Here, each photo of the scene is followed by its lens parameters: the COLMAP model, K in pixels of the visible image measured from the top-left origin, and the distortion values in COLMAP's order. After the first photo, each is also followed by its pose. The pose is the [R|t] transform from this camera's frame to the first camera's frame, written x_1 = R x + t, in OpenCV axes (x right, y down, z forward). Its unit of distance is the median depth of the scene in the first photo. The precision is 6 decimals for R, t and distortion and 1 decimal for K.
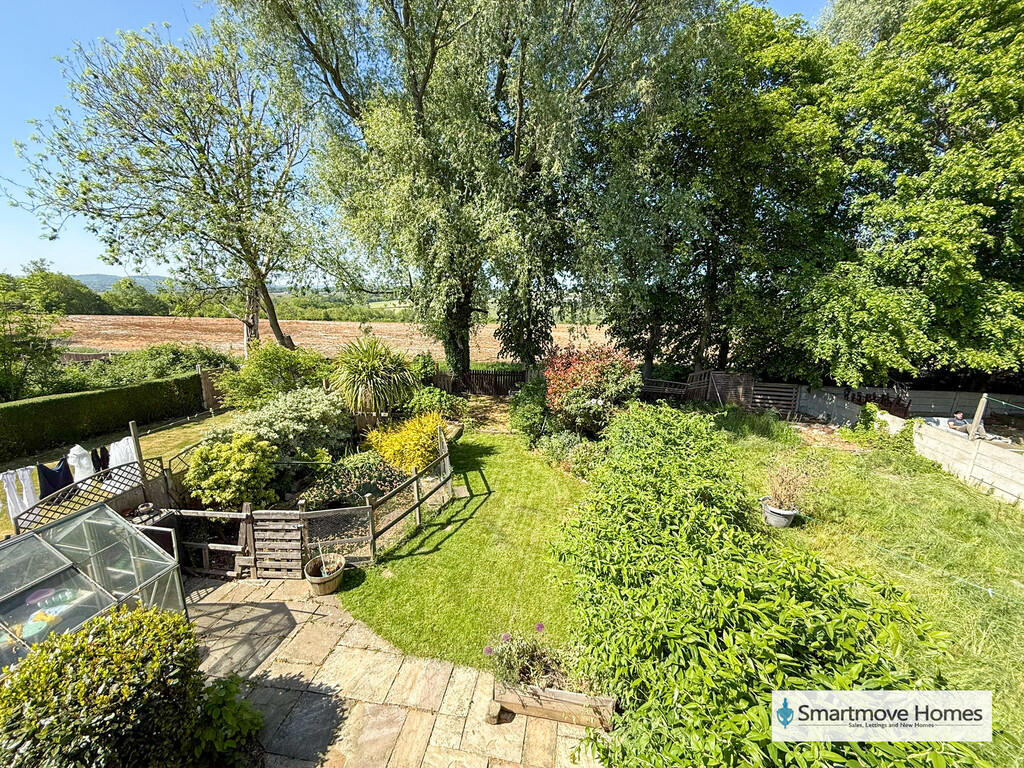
lens RADIAL K [[409.4, 0, 511.0], [0, 409.4, 384.1], [0, 0, 1]] dist [0.000554, -0.000080]
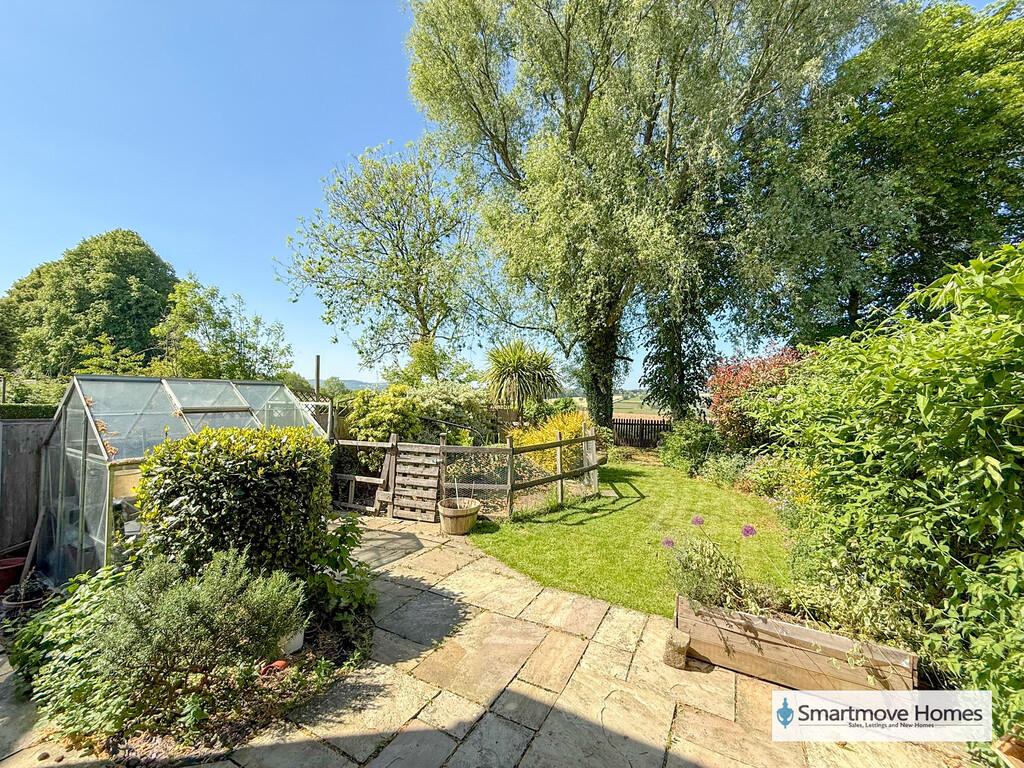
lens RADIAL K [[409.4, 0, 508.5], [0, 409.4, 384.6], [0, 0, 1]] dist [0.000554, -0.000080]
pose [[0.944423, -0.007039, -0.328656, -0.053697], [-0.072583, 0.970631, -0.229361, 0.376566], [0.320619, 0.240468, 0.916176, 0.145714]]
